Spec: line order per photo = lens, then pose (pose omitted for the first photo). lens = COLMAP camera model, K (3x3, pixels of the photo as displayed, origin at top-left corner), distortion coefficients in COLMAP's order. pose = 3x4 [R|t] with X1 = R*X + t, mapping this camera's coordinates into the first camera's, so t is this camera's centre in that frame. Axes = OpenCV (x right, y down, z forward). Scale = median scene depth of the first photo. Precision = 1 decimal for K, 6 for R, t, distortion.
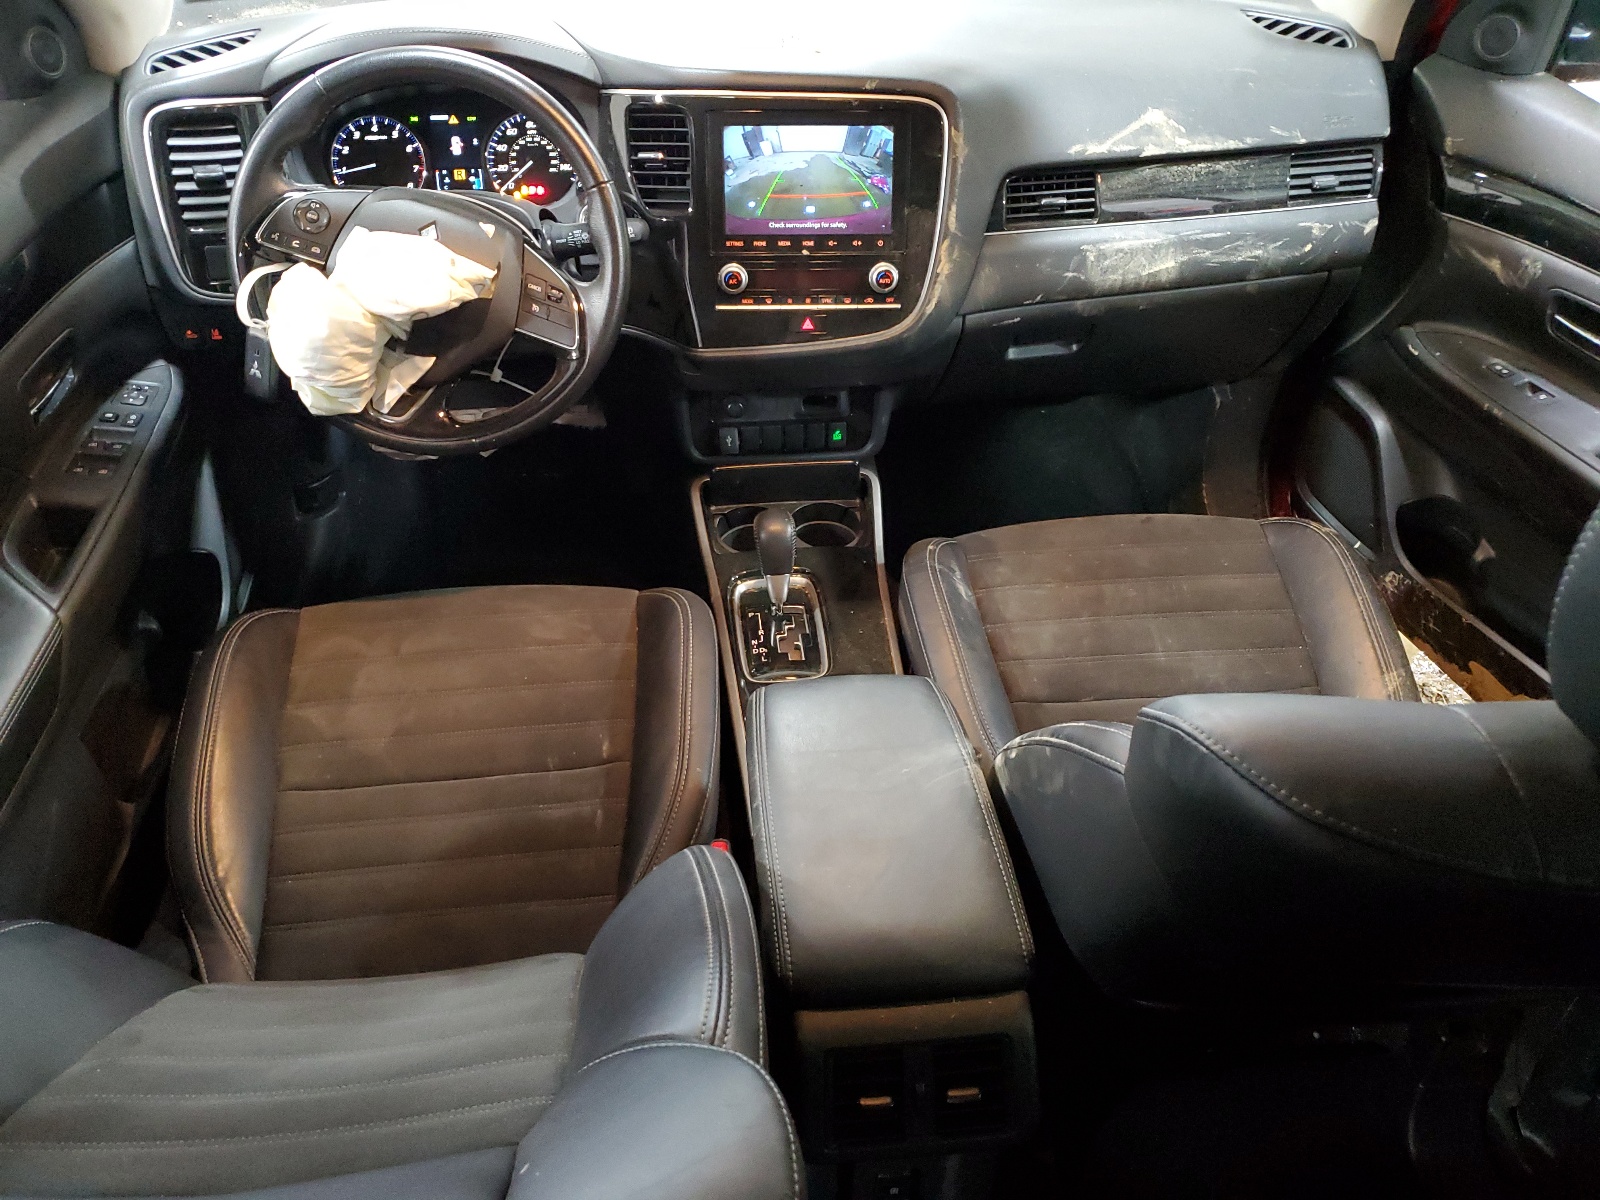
lens RADIAL K [[1222.0, 0, 794.0], [0, 1222.0, 600.7], [0, 0, 1]] dist [-0.003916, -0.001404]
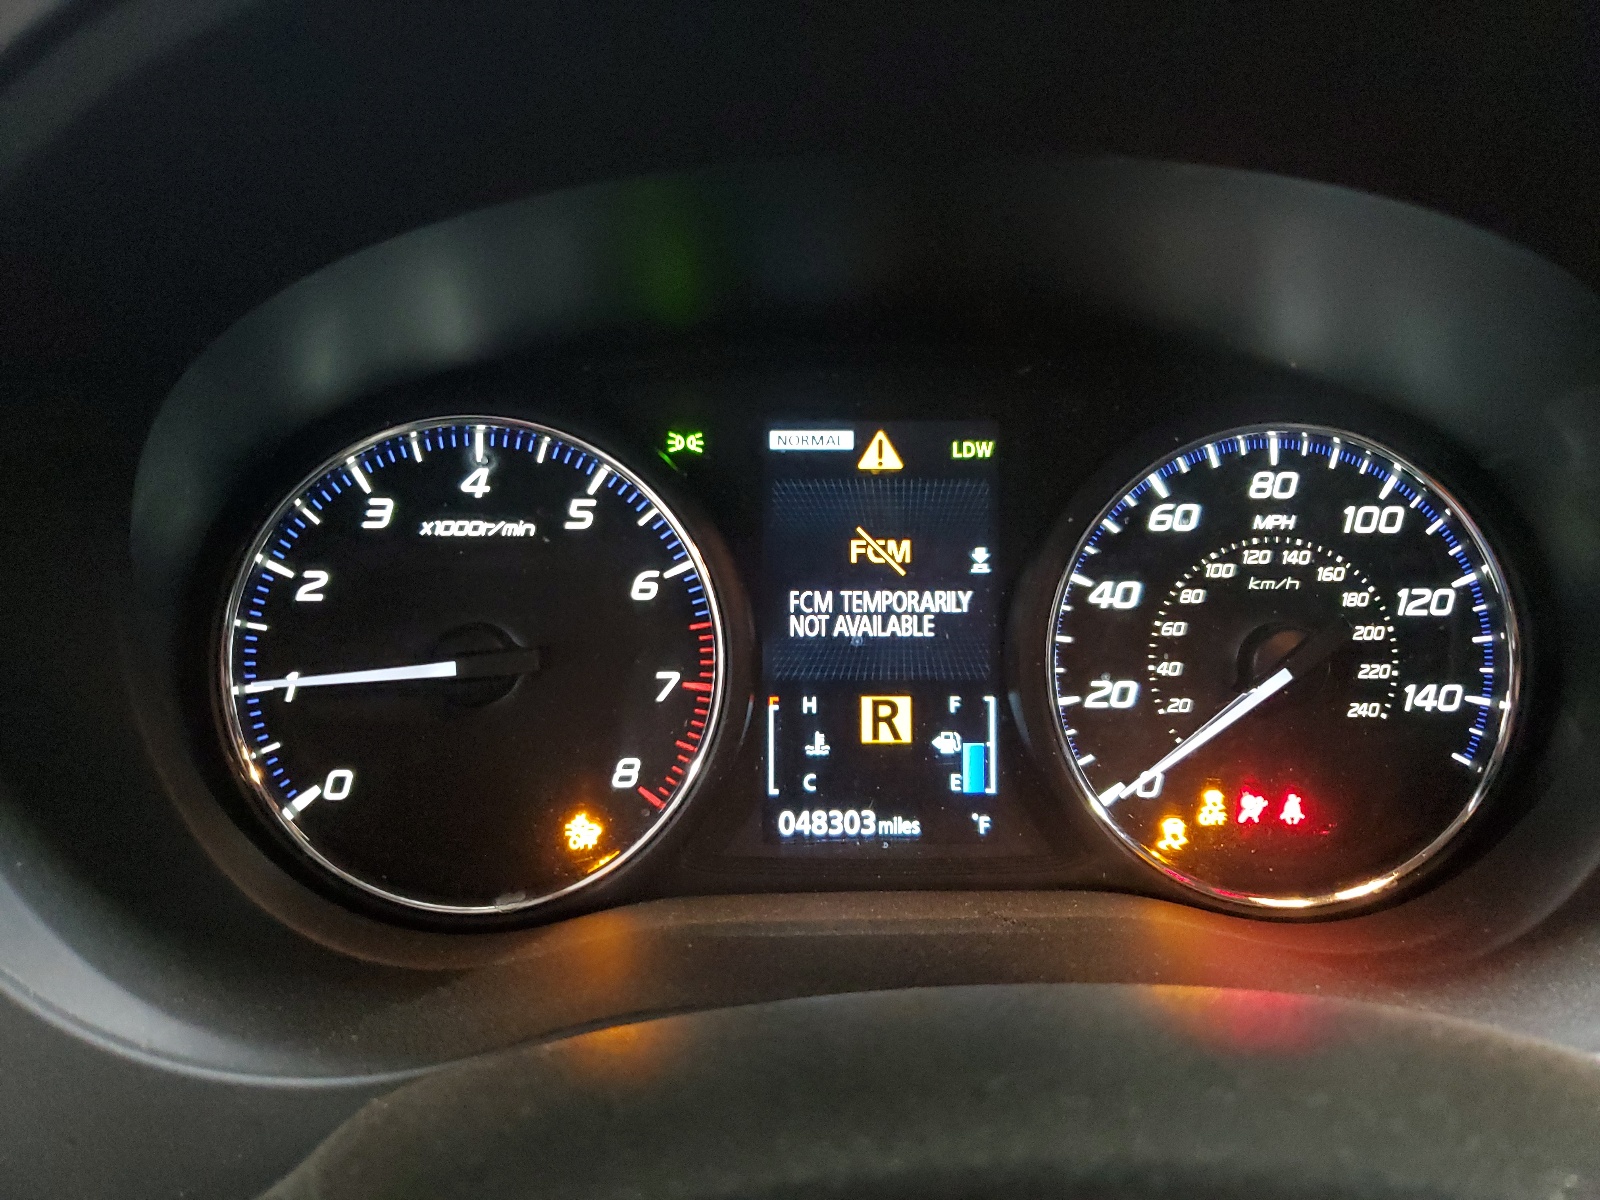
lens RADIAL K [[1222.0, 0, 802.3], [0, 1222.0, 600.3], [0, 0, 1]] dist [-0.003916, -0.001404]
pose [[0.997746, 0.030232, -0.059909, -0.277492], [-0.047163, 0.951007, -0.305551, -0.309554], [0.047736, 0.307688, 0.950289, 0.816611]]
